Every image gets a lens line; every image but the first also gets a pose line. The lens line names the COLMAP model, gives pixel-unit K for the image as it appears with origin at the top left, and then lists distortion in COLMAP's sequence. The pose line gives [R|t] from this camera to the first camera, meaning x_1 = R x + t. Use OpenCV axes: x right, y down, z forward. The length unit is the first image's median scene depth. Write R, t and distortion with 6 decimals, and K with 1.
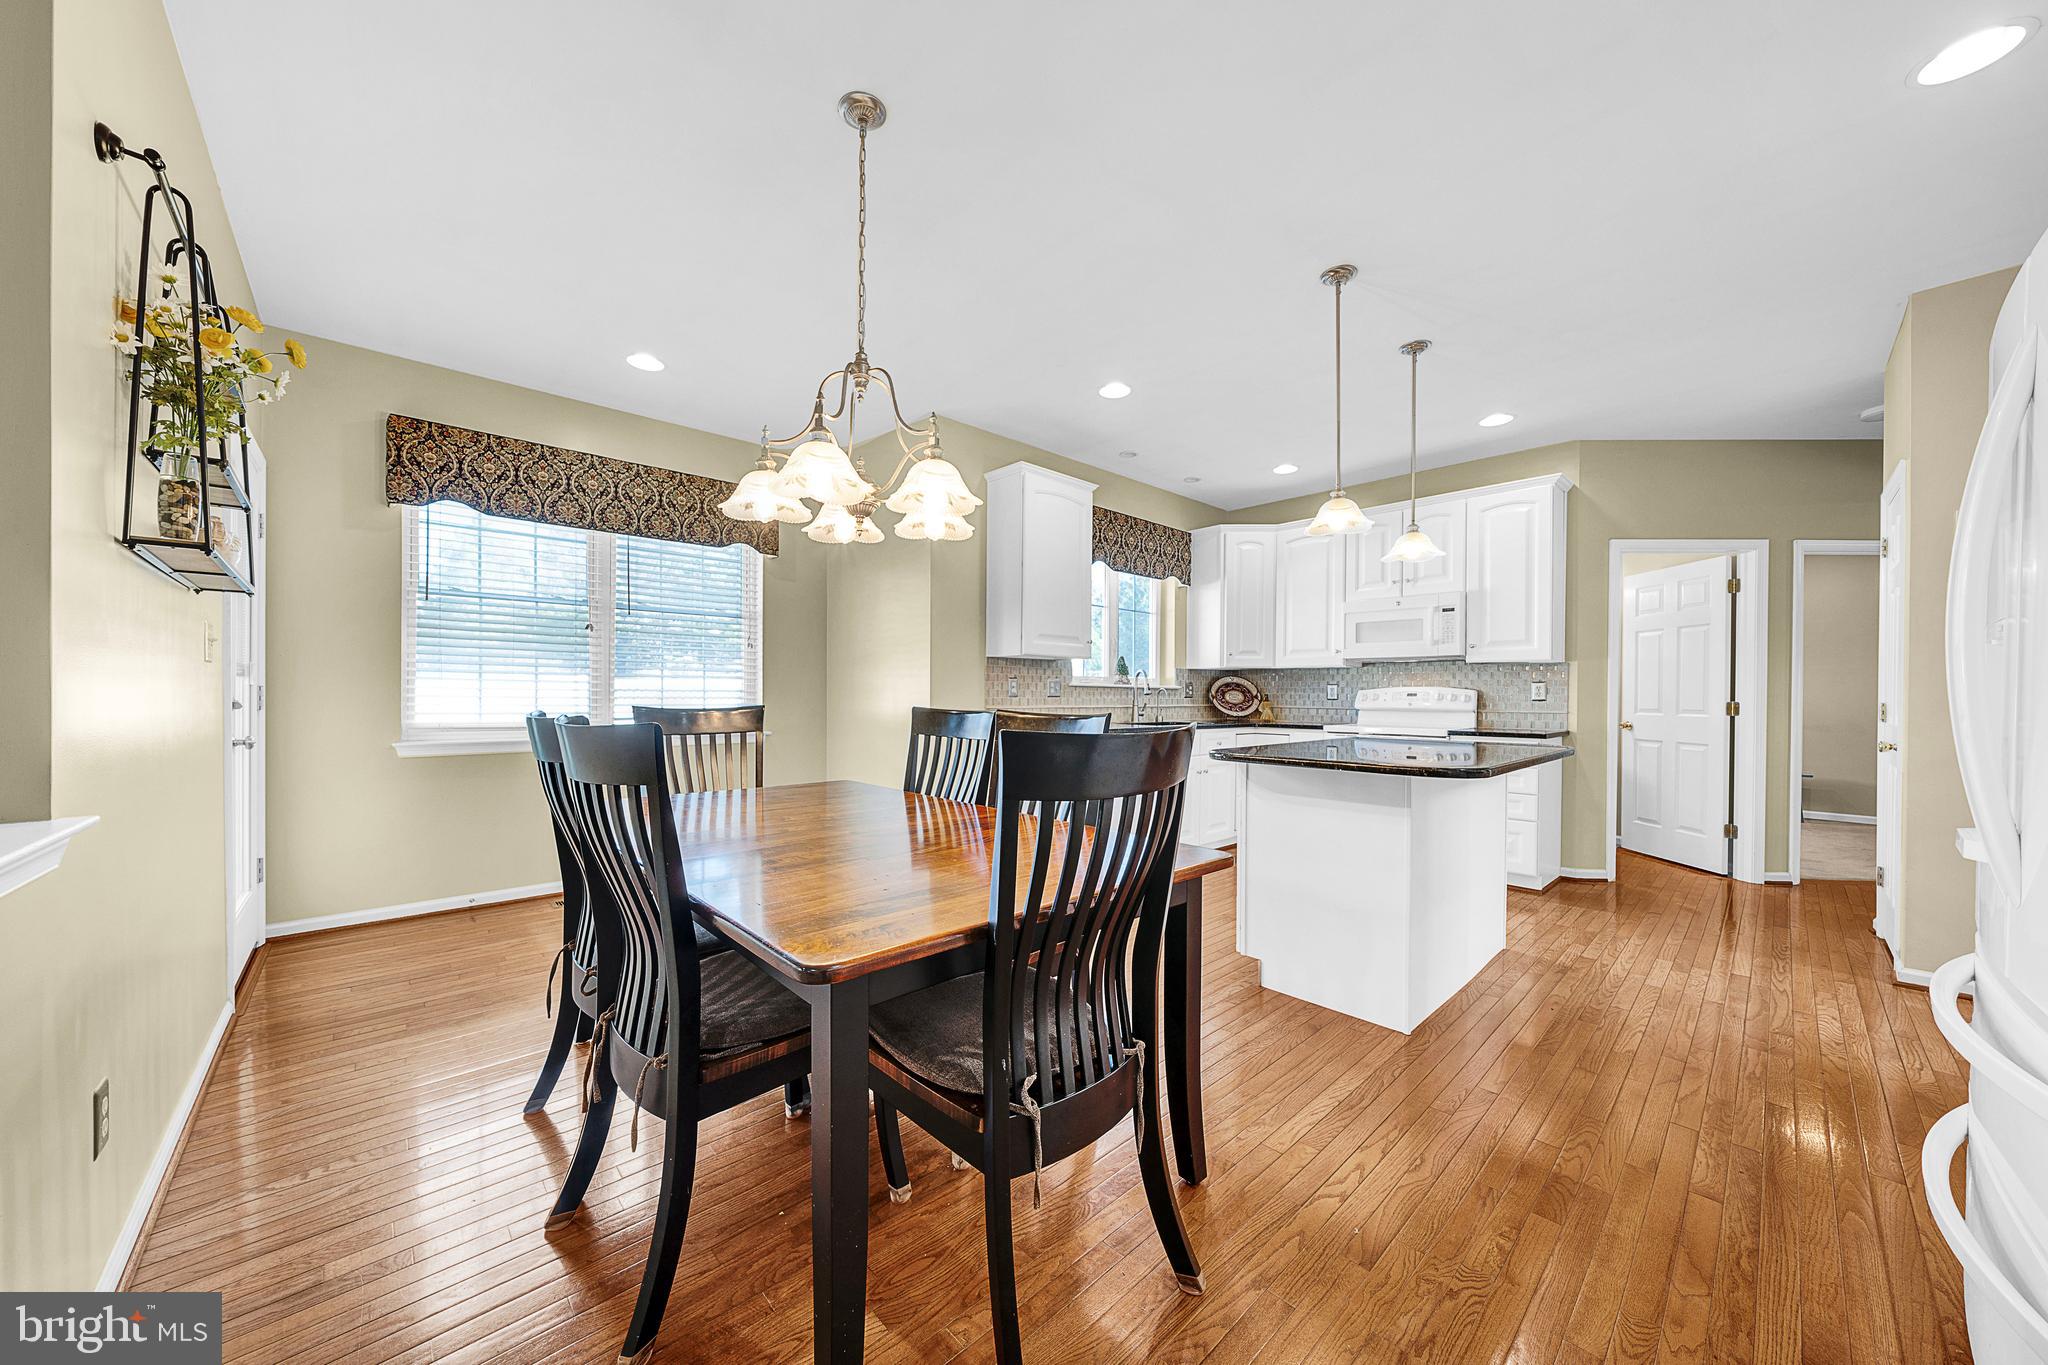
lens RADIAL K [[700.9, 0, 1019.1], [0, 700.9, 694.2], [0, 0, 1]] dist [0.000546, -0.000050]
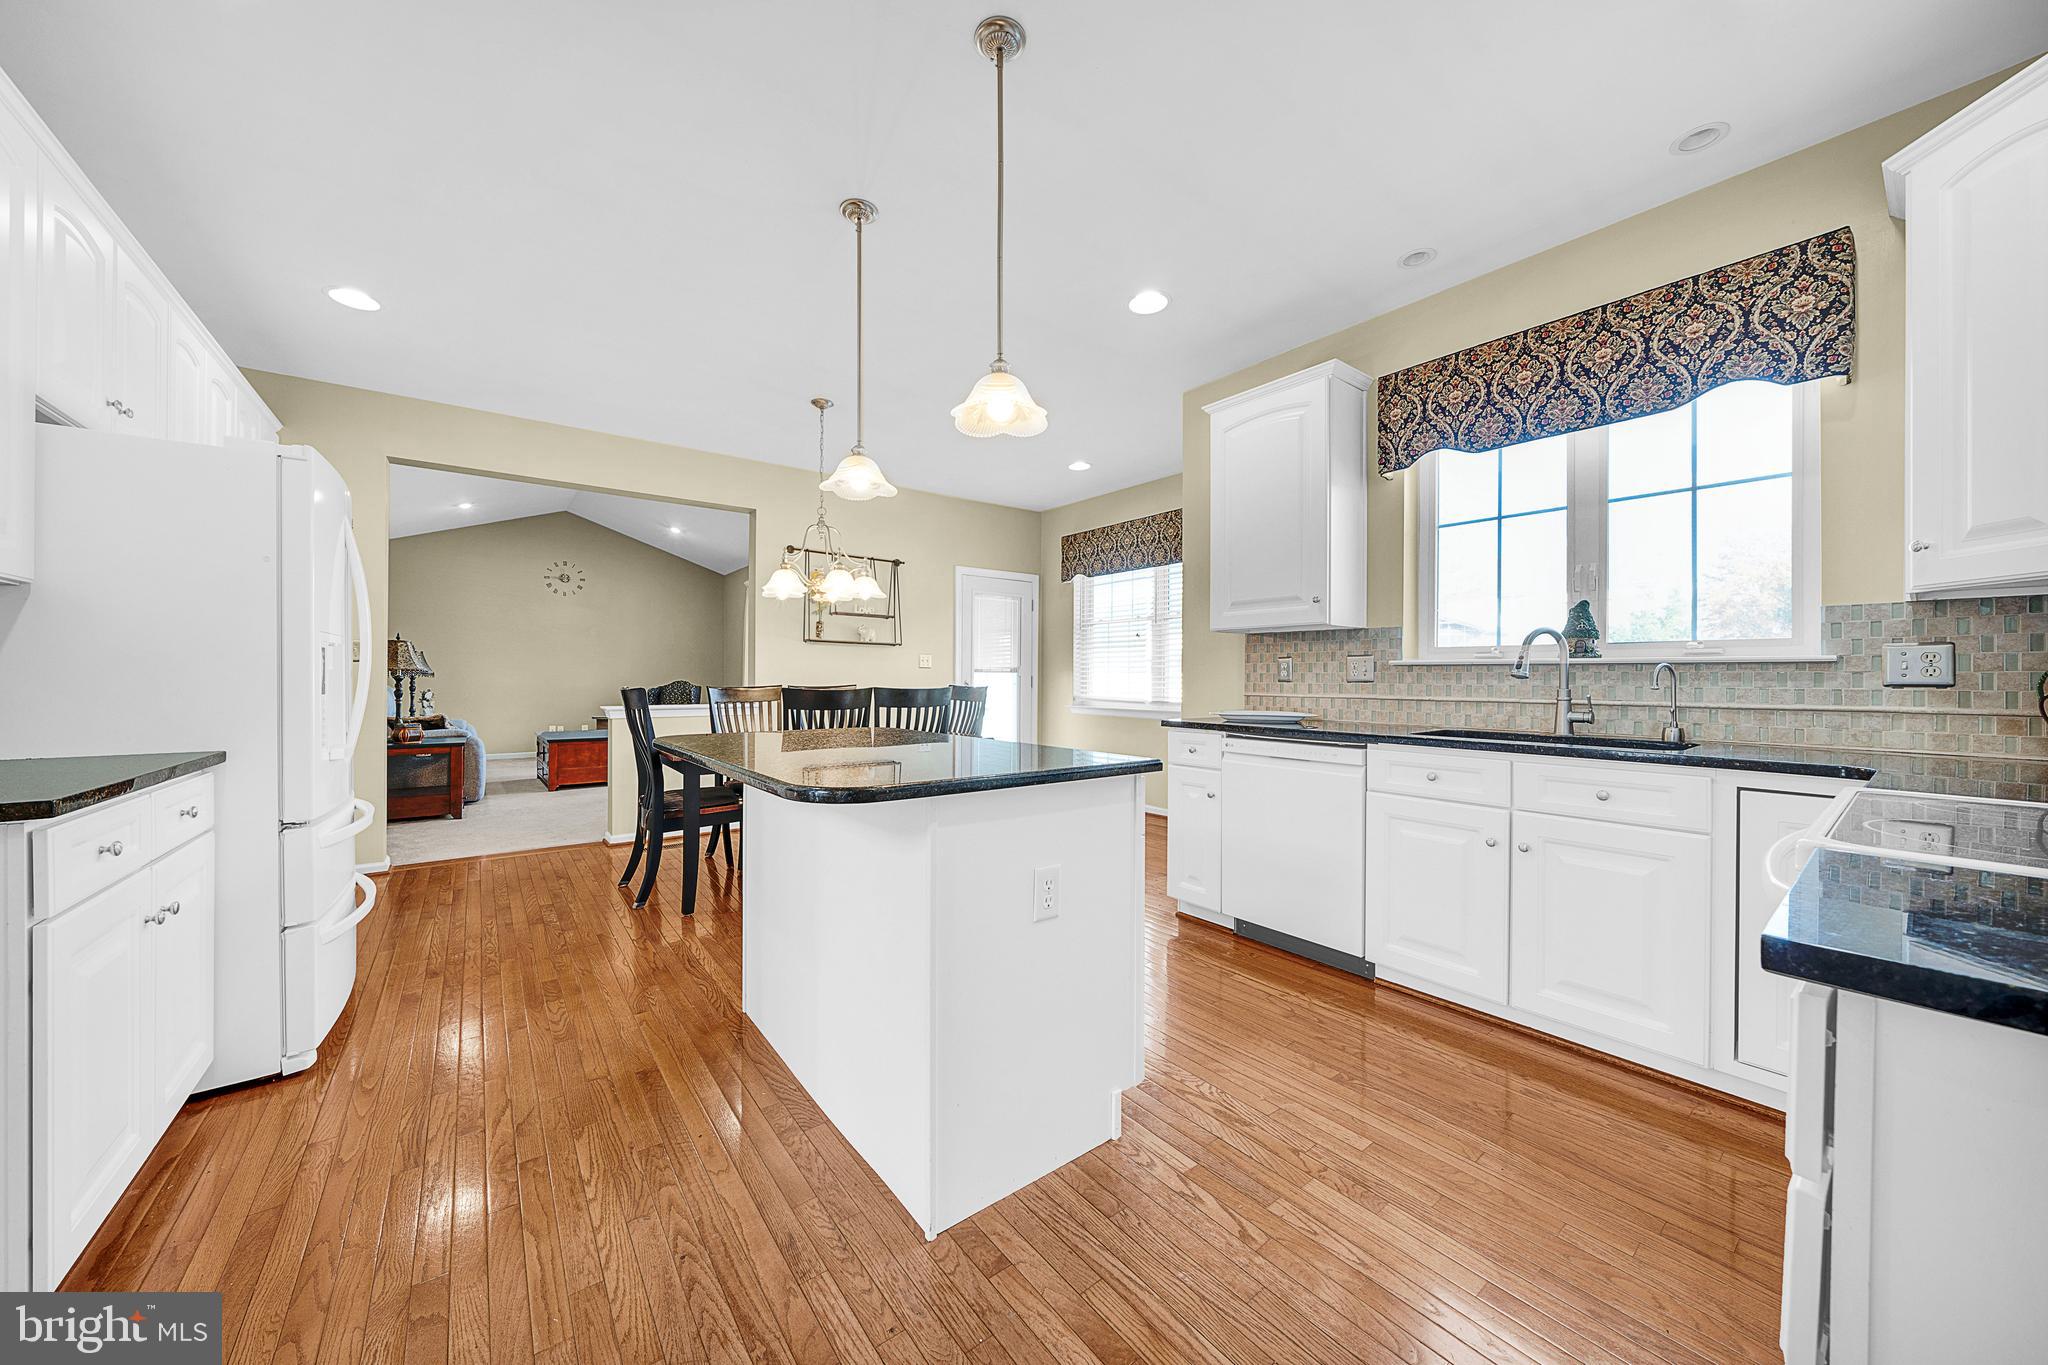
lens RADIAL K [[700.9, 0, 1021.1], [0, 700.9, 681.6], [0, 0, 1]] dist [0.000546, -0.000050]
pose [[-0.077983, 0.001704, -0.996953, 0.751782], [-0.002742, 0.999994, 0.001923, 0.002853], [0.996951, 0.002883, -0.077977, 0.723839]]
